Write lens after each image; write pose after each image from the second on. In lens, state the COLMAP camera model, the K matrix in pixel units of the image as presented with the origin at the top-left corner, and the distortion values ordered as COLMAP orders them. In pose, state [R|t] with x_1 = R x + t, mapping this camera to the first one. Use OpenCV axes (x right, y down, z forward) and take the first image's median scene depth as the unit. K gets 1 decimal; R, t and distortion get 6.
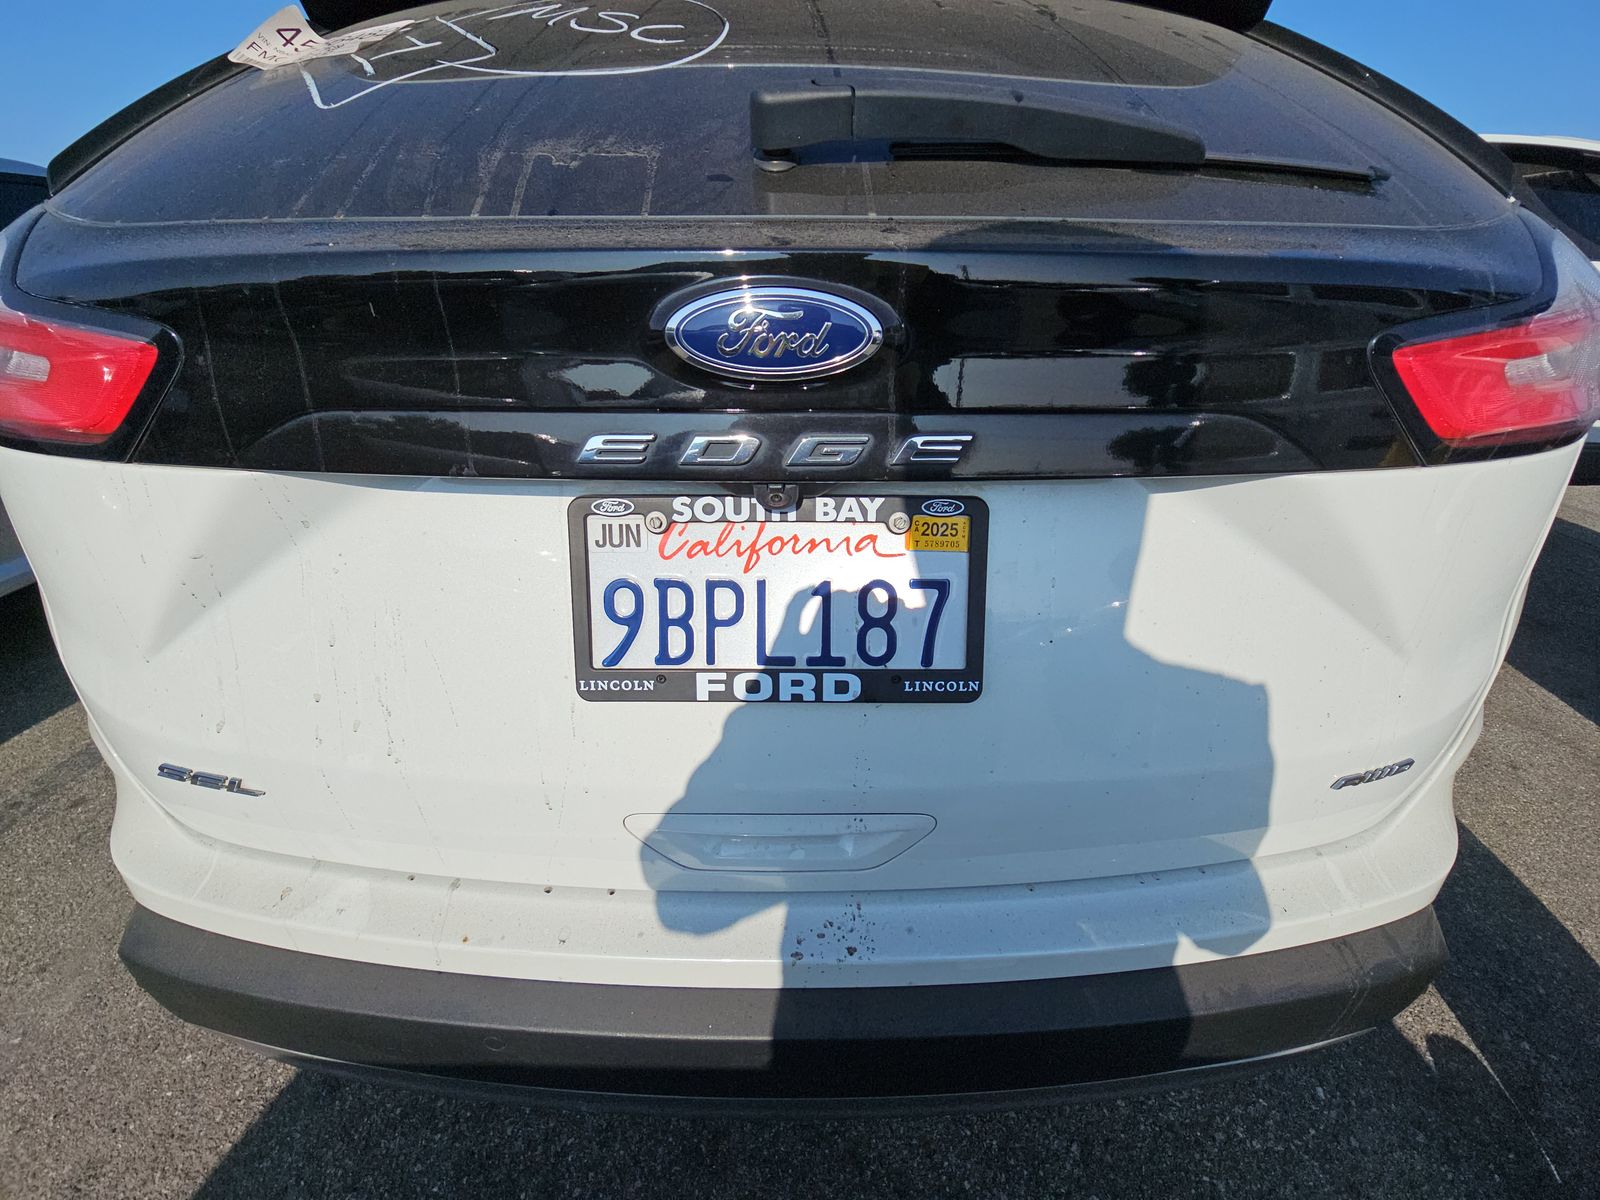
lens RADIAL K [[697.3, 0, 799.0], [0, 697.3, 629.3], [0, 0, 1]] dist [-0.002306, -0.016887]
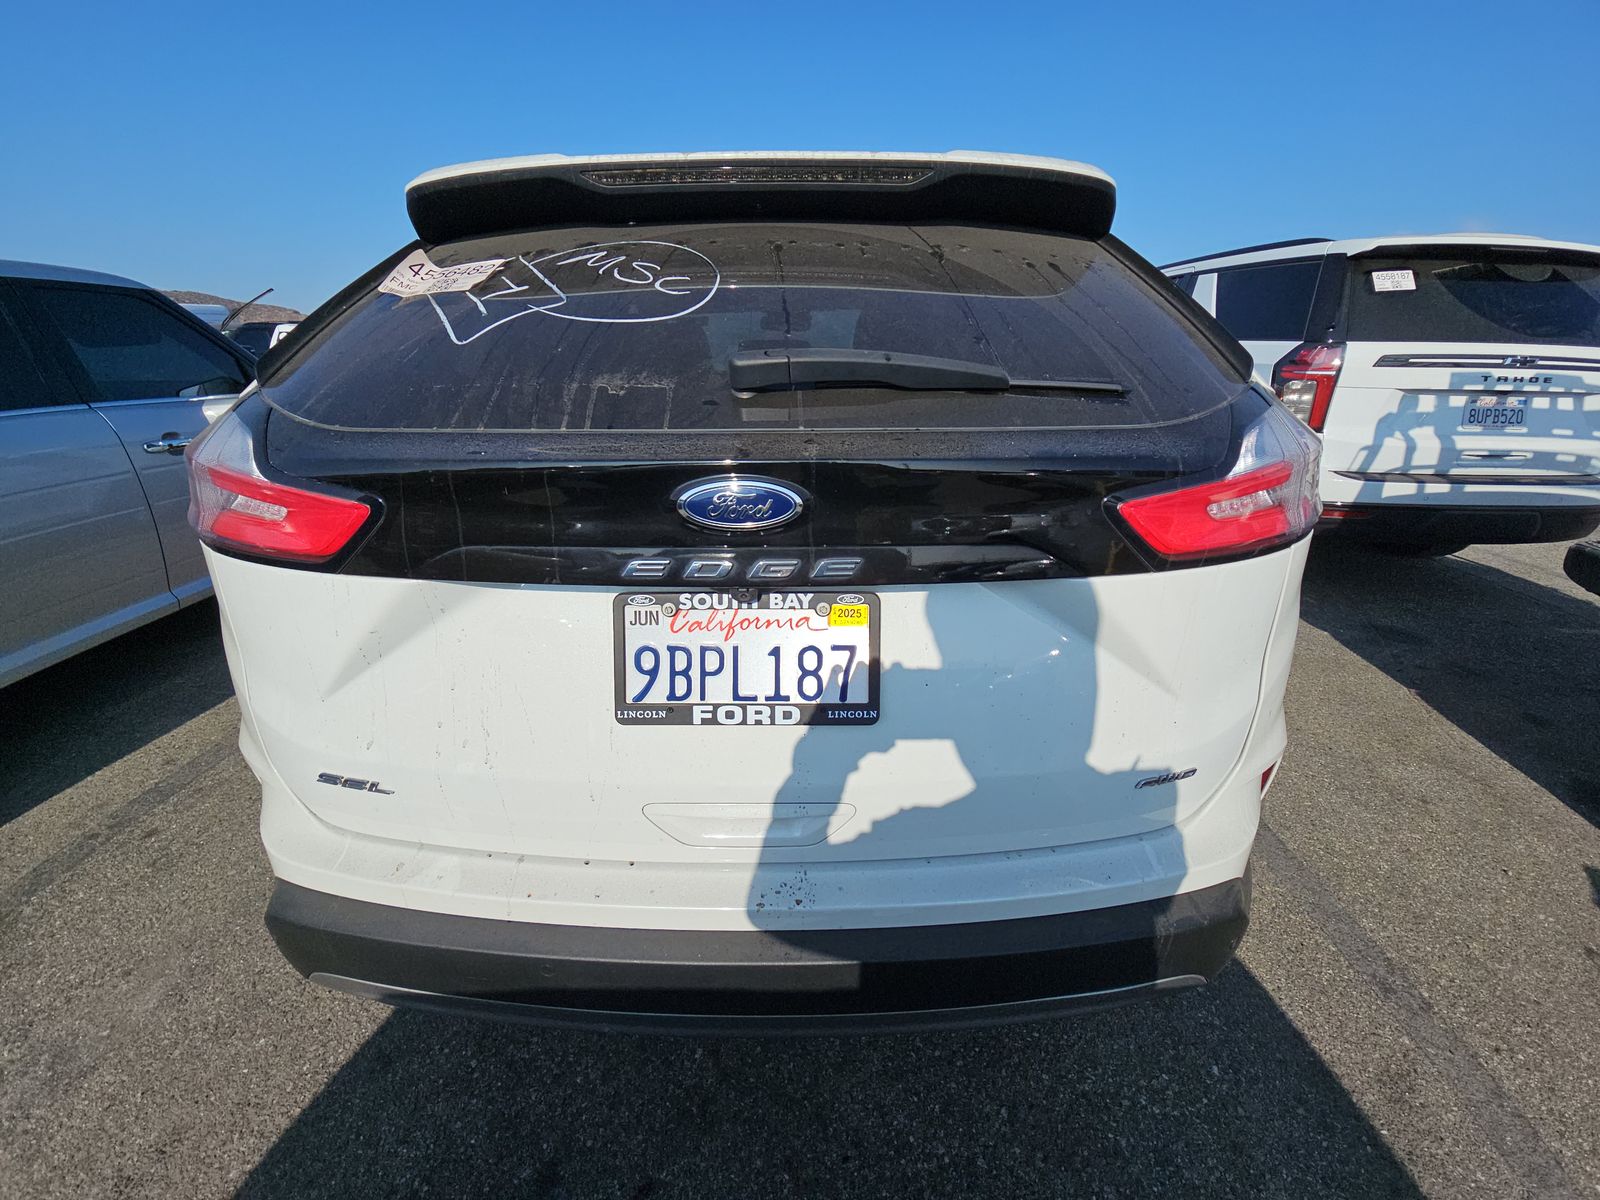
lens RADIAL K [[649.8, 0, 796.7], [0, 649.8, 612.7], [0, 0, 1]] dist [0.000852, 0.000490]
pose [[0.999978, -0.002940, 0.005975, 0.073184], [0.003540, 0.994662, -0.103127, 0.006144], [-0.005639, 0.103146, 0.994650, -0.449233]]
